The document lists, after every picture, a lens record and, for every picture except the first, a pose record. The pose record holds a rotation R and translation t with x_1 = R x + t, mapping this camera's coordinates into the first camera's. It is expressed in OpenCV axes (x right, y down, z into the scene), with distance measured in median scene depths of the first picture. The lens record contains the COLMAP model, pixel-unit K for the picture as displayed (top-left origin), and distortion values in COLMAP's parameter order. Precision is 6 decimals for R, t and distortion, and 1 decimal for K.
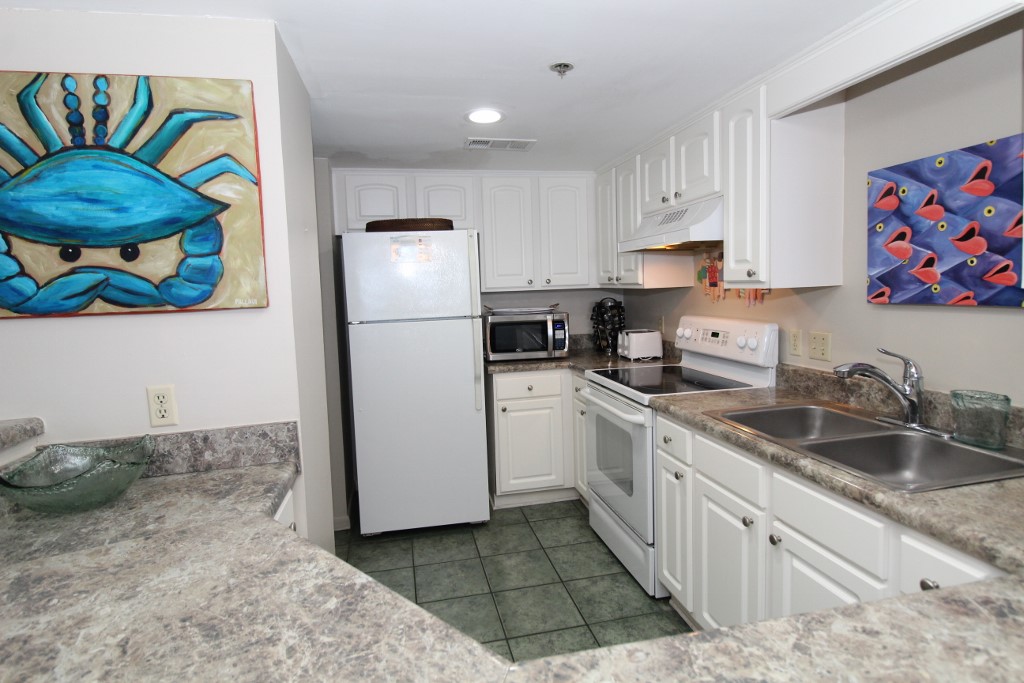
lens RADIAL K [[555.8, 0, 507.3], [0, 555.8, 326.8], [0, 0, 1]] dist [0.003601, -0.011824]
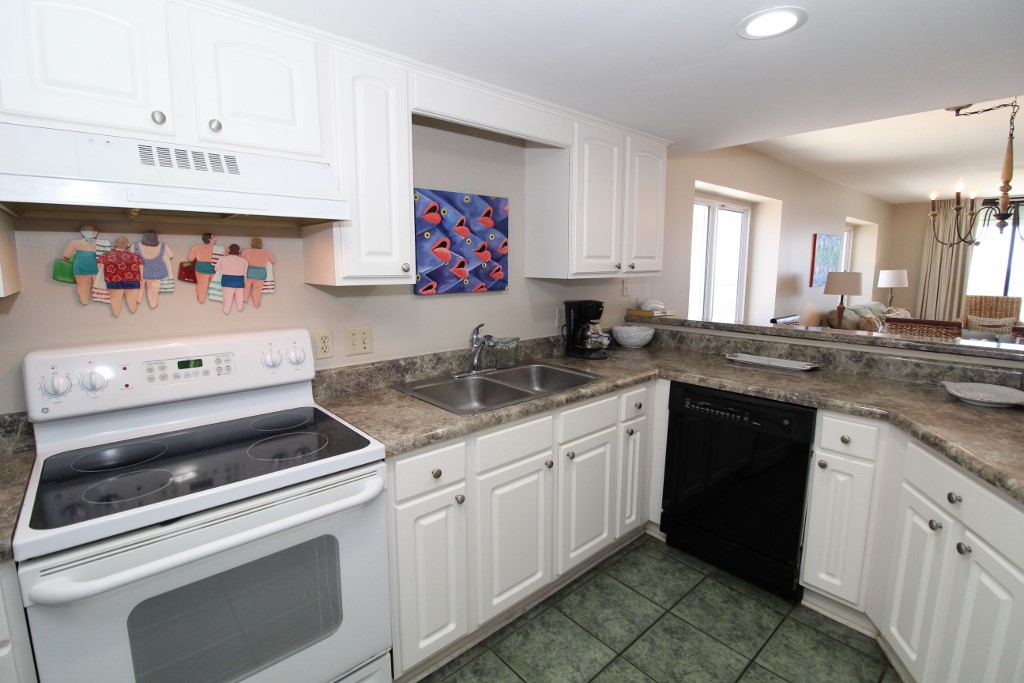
lens RADIAL K [[472.1, 0, 509.2], [0, 472.1, 331.4], [0, 0, 1]] dist [0.000809, -0.015544]
pose [[-0.495911, -0.087160, 0.863988, -0.474118], [0.082922, 0.985650, 0.147029, -0.127676], [-0.864405, 0.144557, -0.481567, 1.708533]]
